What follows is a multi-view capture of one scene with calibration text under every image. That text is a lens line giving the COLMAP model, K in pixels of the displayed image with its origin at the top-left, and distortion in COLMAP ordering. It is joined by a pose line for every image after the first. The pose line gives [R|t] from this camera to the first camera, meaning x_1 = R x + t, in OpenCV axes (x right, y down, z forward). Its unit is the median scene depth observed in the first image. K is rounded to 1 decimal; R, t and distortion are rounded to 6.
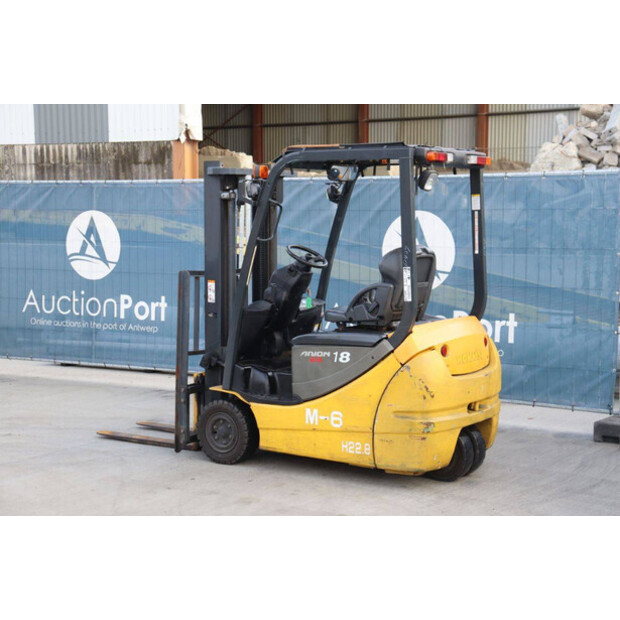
lens RADIAL K [[1166.9, 0, 310.3], [0, 1166.9, 297.7], [0, 0, 1]] dist [0.261535, 0.000000]
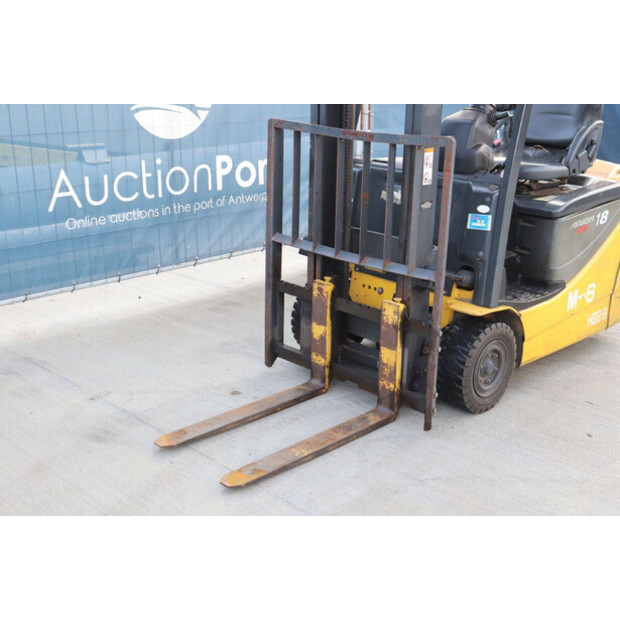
lens RADIAL K [[833.0, 0, 310.1], [0, 833.0, 303.2], [0, 0, 1]] dist [0.070207, 0.000000]
pose [[0.199873, -0.296314, 0.933943, -0.555391], [0.055645, 0.955070, 0.291109, -0.071687], [-0.978241, -0.006215, 0.207381, 1.026223]]
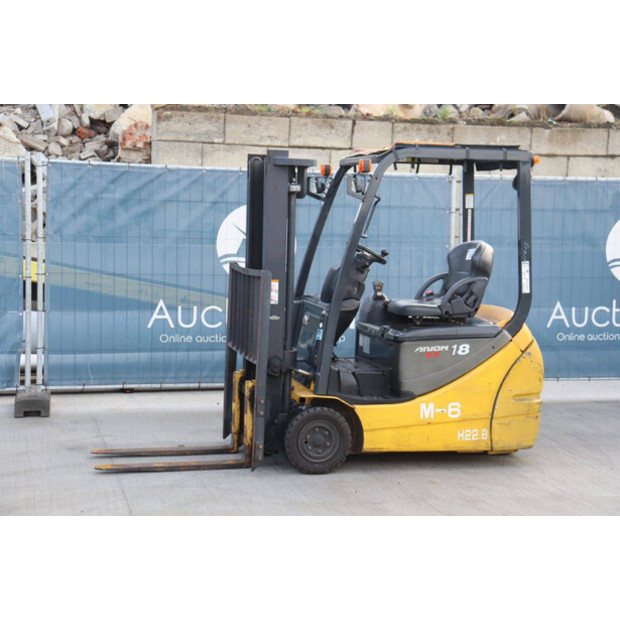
lens RADIAL K [[1117.7, 0, 313.3], [0, 1117.7, 299.2], [0, 0, 1]] dist [0.237300, 0.000000]
pose [[0.668045, -0.045477, 0.742730, -0.759940], [0.030543, 0.998965, 0.033694, -0.029865], [-0.743494, 0.000176, 0.668743, 0.410509]]
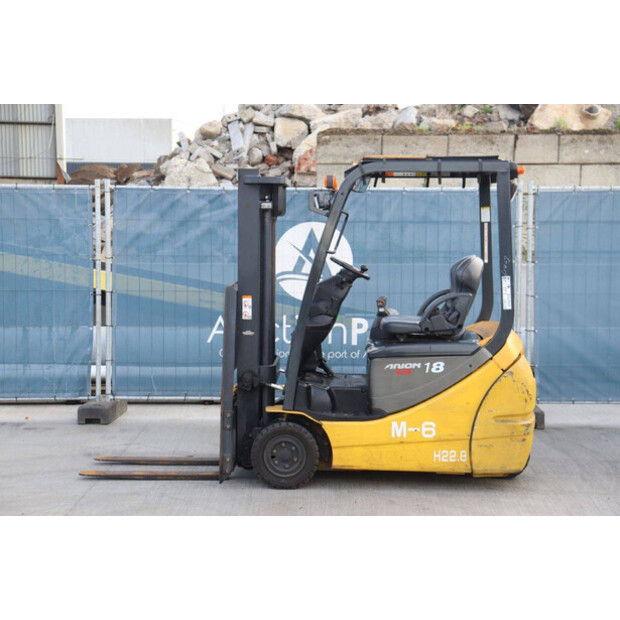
lens RADIAL K [[1090.7, 0, 311.7], [0, 1090.7, 299.3], [0, 0, 1]] dist [0.228604, 0.000000]
pose [[0.848669, -0.033892, 0.527838, -0.532109], [0.035316, 0.999349, 0.007385, -0.017594], [-0.527745, 0.012374, 0.849313, 0.241673]]
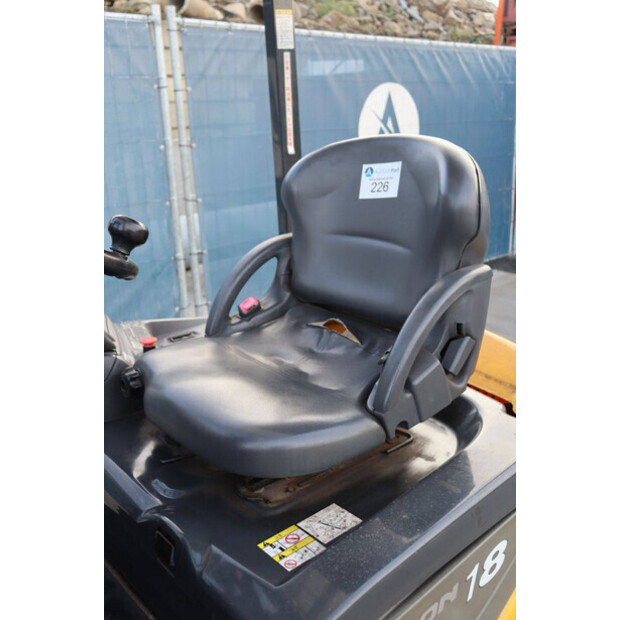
lens RADIAL K [[618.2, 0, 300.2], [0, 618.2, 312.7], [0, 0, 1]] dist [-0.026937, 0.000000]
pose [[0.256449, -0.310806, 0.915223, -0.092311], [0.096963, 0.950385, 0.295578, -0.050322], [-0.961682, 0.012942, 0.273862, 0.953907]]
